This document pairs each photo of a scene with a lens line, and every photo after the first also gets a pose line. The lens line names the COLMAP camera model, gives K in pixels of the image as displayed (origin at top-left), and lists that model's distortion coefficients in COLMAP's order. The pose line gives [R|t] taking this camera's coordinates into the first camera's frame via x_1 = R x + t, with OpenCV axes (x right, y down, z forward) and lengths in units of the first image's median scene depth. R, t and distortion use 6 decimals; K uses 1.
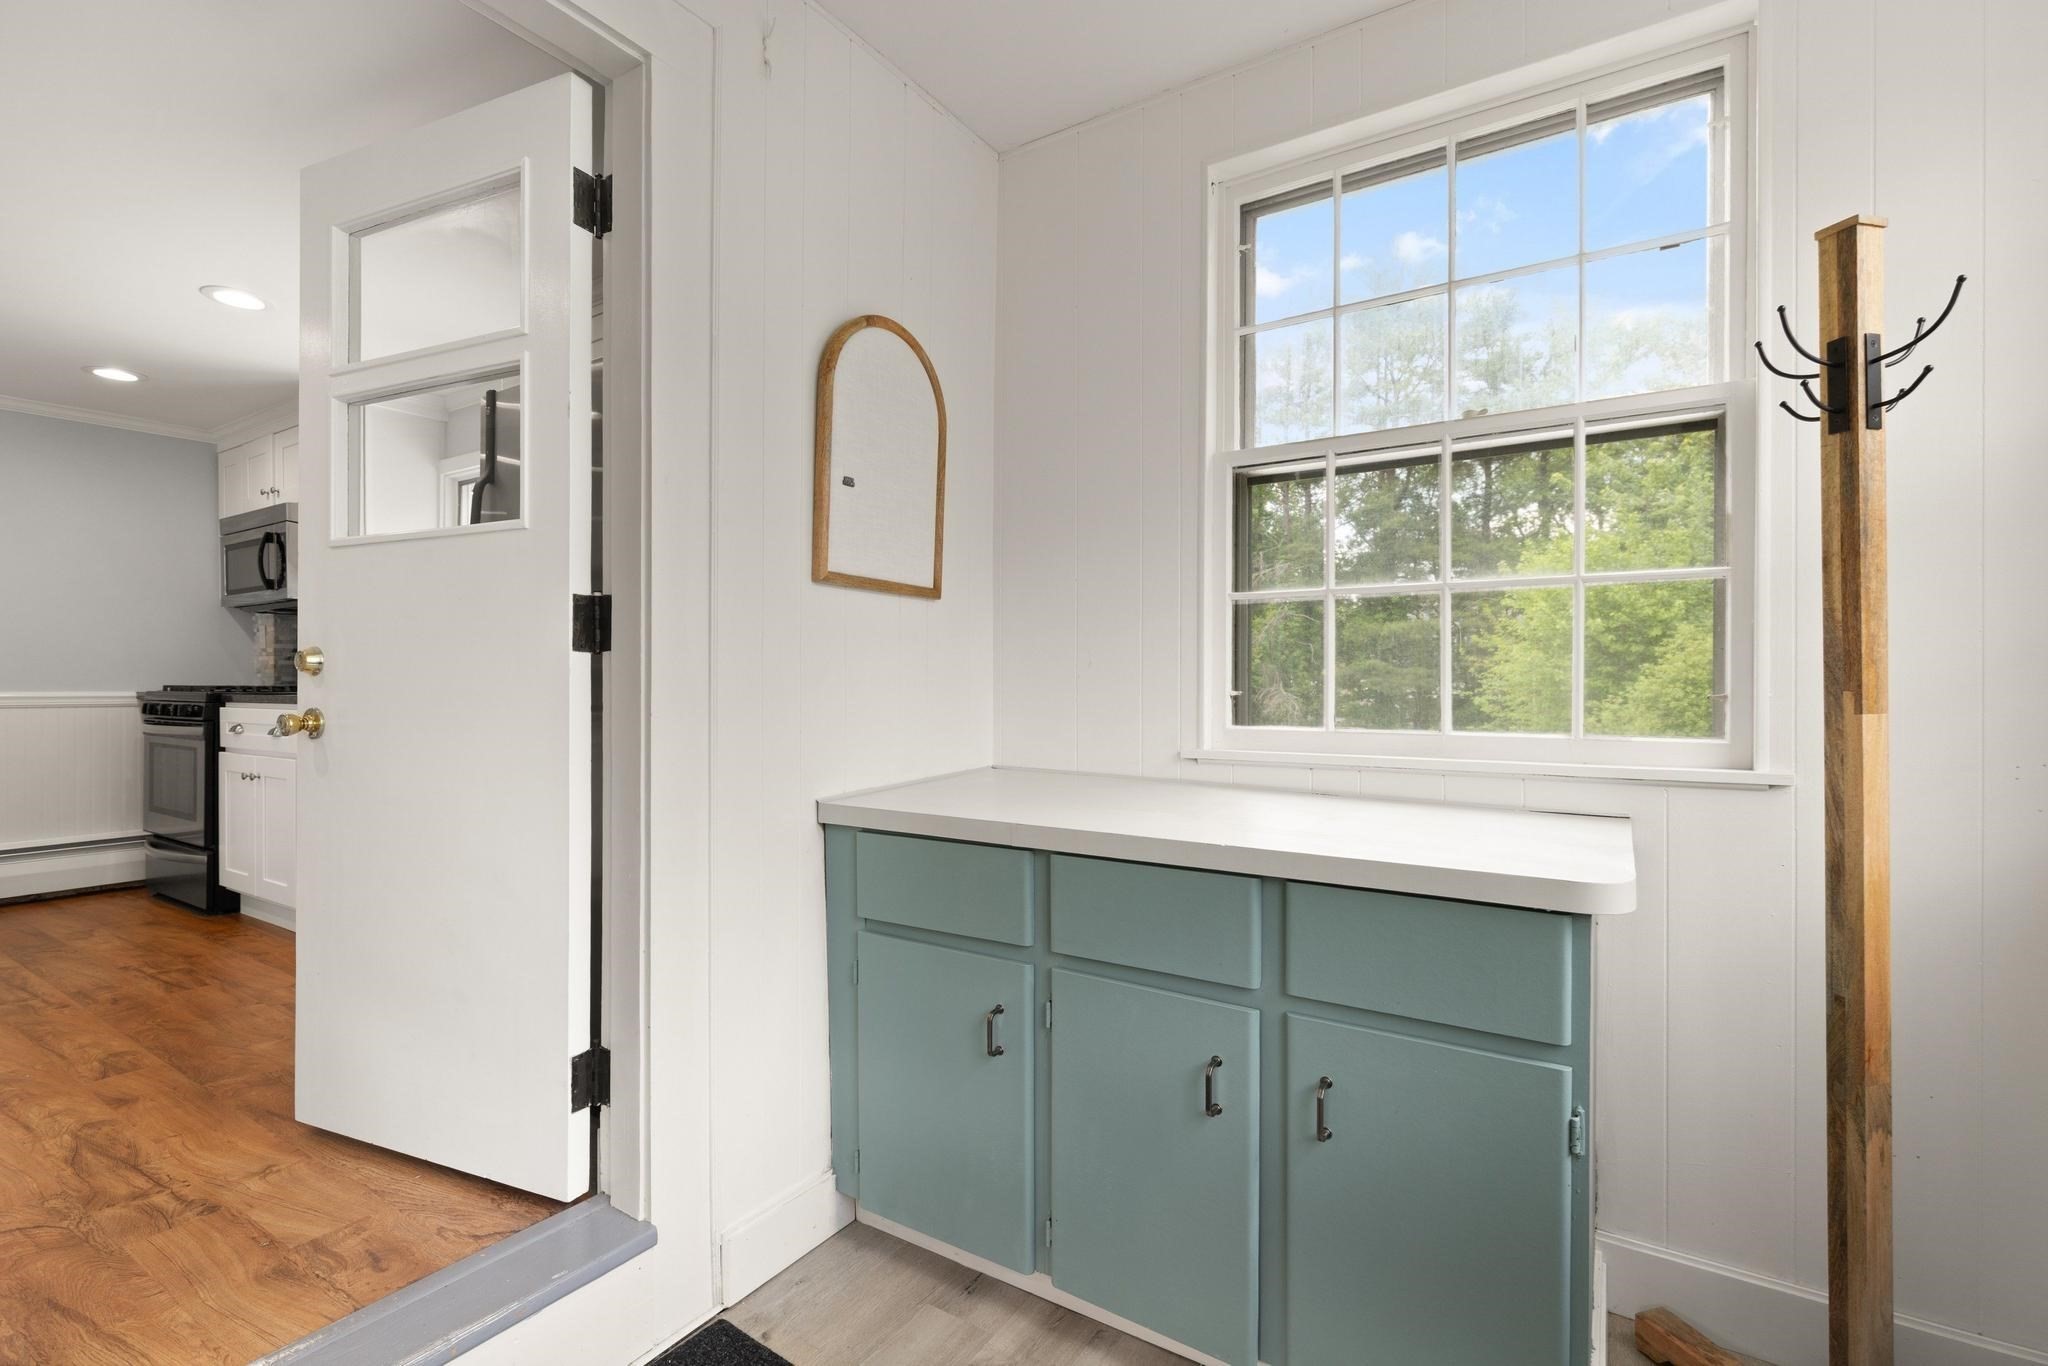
lens RADIAL K [[971.7, 0, 1087.3], [0, 971.7, 681.5], [0, 0, 1]] dist [0.000788, 0.000019]
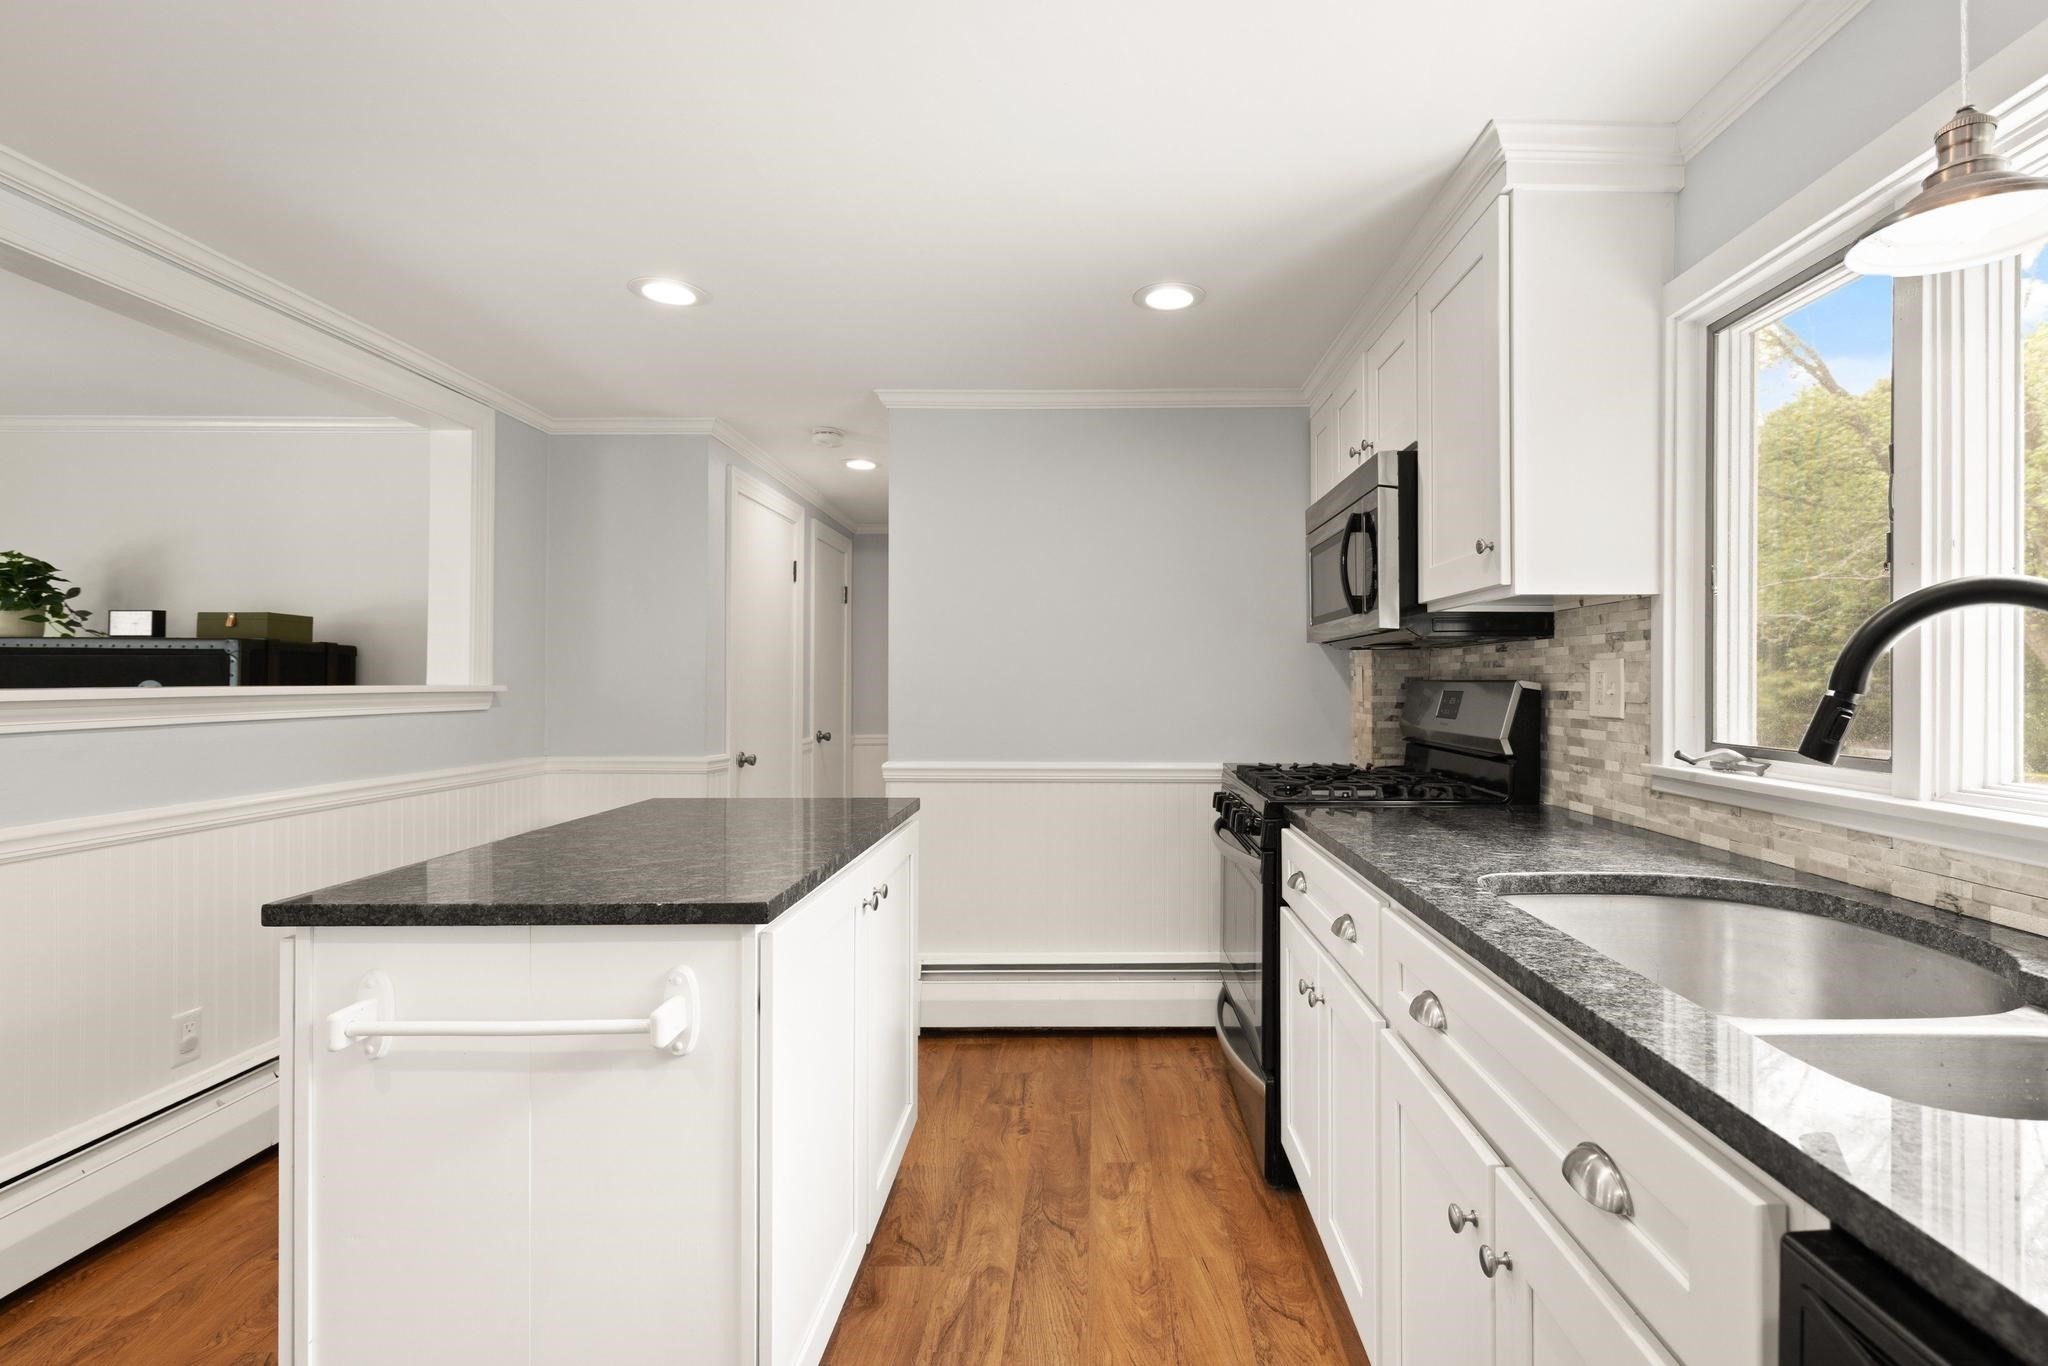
lens RADIAL K [[971.7, 0, 1087.3], [0, 971.7, 681.5], [0, 0, 1]] dist [0.000788, 0.000019]
pose [[0.528127, 0.001907, -0.849163, -0.431389], [-0.000022, 0.999998, 0.002233, -0.055118], [0.849165, -0.001161, 0.528126, 0.553621]]
